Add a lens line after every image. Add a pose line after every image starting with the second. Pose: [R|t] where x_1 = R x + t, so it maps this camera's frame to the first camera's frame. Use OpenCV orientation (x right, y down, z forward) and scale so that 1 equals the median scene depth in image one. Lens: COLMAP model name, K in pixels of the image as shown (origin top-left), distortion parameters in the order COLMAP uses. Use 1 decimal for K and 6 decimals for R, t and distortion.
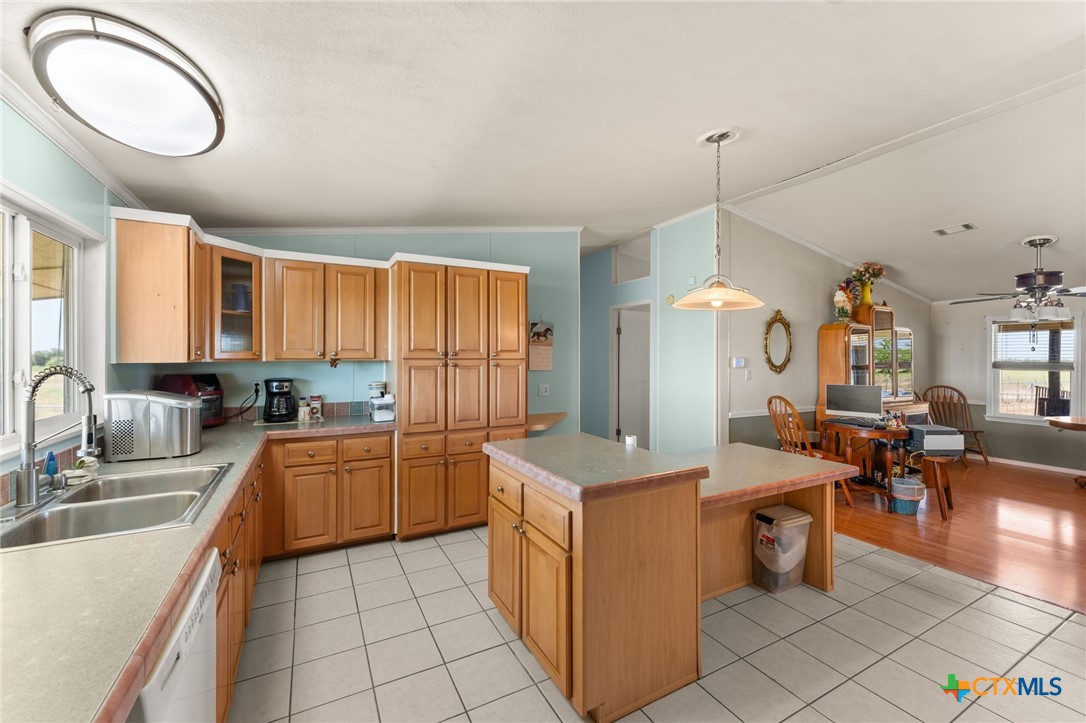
lens RADIAL K [[437.6, 0, 544.3], [0, 437.6, 357.4], [0, 0, 1]] dist [-0.000090, 0.000373]
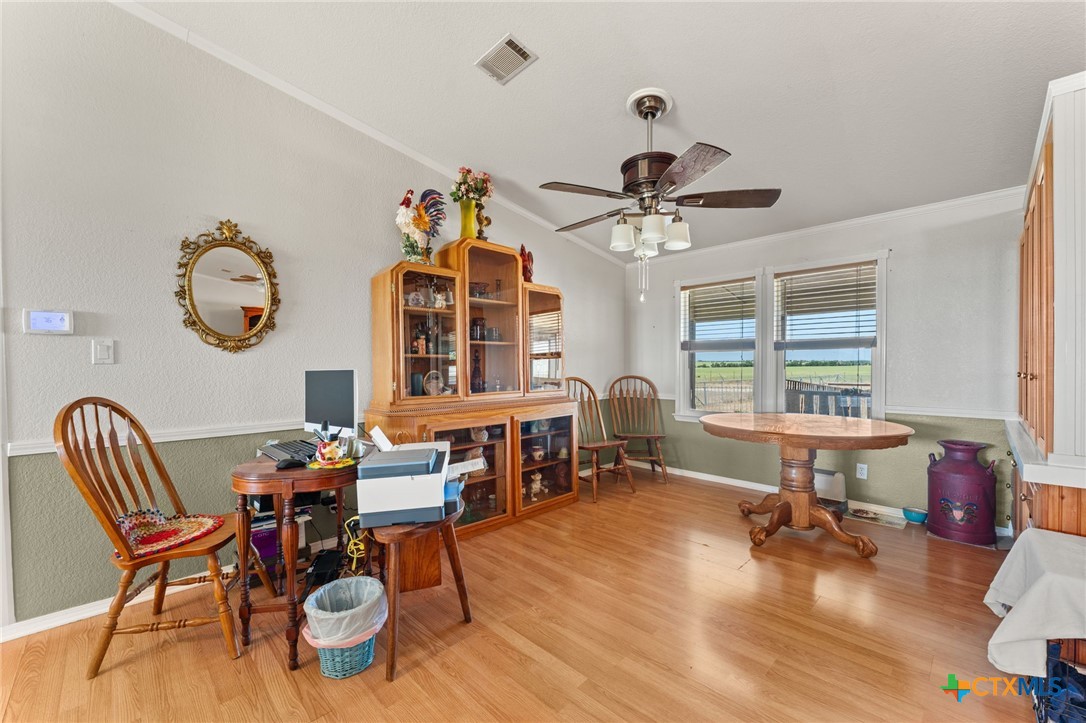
lens RADIAL K [[437.6, 0, 544.6], [0, 437.6, 367.5], [0, 0, 1]] dist [-0.000090, 0.000373]
pose [[0.959298, -0.017466, 0.281854, 0.728979], [0.015770, 0.999841, 0.008284, 0.055902], [-0.281954, -0.003502, 0.959421, 0.435884]]
